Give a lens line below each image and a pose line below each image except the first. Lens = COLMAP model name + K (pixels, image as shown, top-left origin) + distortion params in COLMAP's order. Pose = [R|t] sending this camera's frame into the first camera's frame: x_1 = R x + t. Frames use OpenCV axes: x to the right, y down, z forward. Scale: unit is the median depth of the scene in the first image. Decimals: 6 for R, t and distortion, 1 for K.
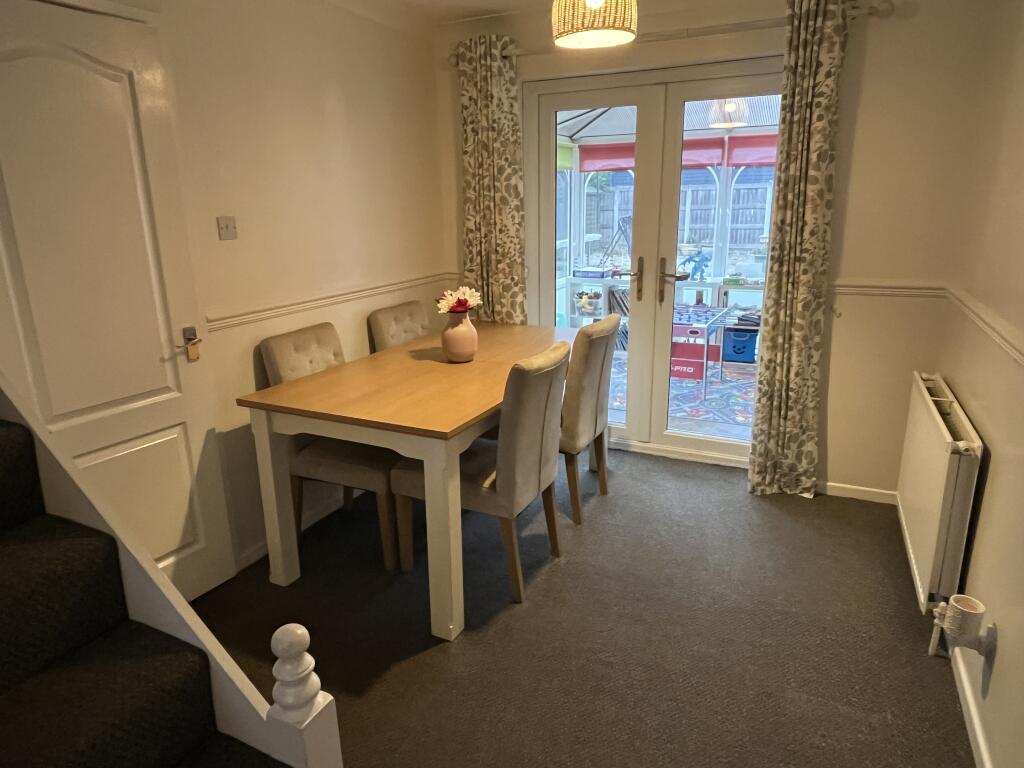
lens RADIAL K [[648.3, 0, 511.2], [0, 648.3, 383.0], [0, 0, 1]] dist [-0.000945, -0.000539]
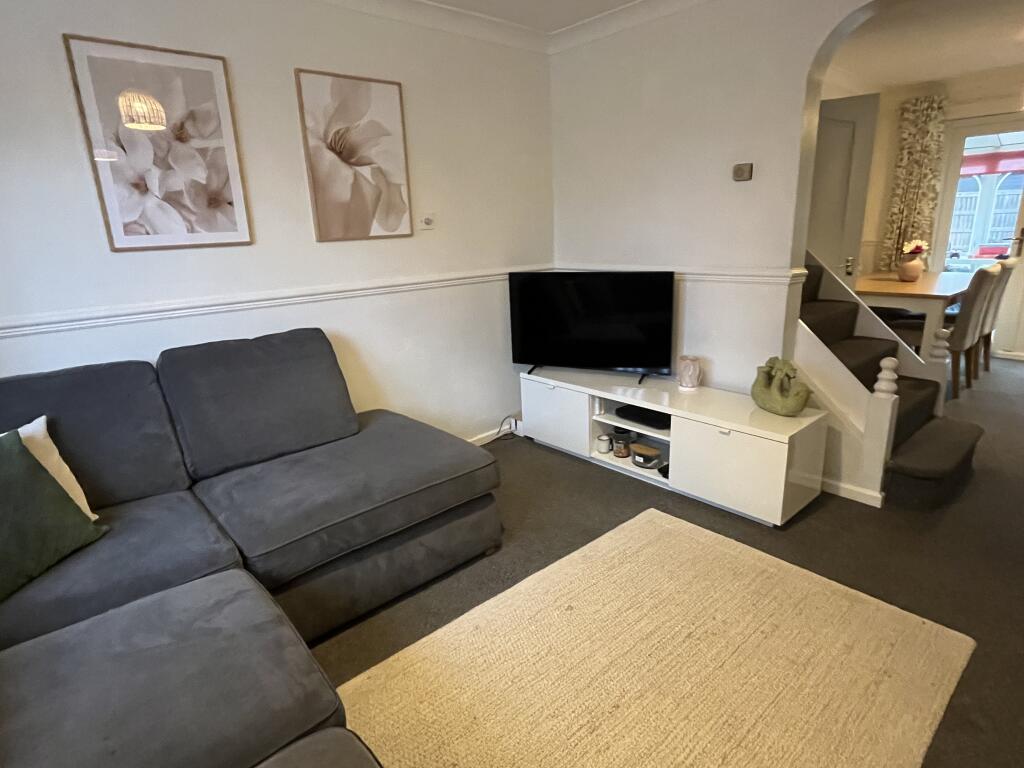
lens RADIAL K [[565.6, 0, 512.4], [0, 565.6, 381.8], [0, 0, 1]] dist [-0.000677, 0.000000]
pose [[0.926444, 0.084881, -0.366738, -0.418465], [-0.082971, 0.996331, 0.021001, 0.253510], [0.367175, 0.010972, 0.930087, -0.726831]]
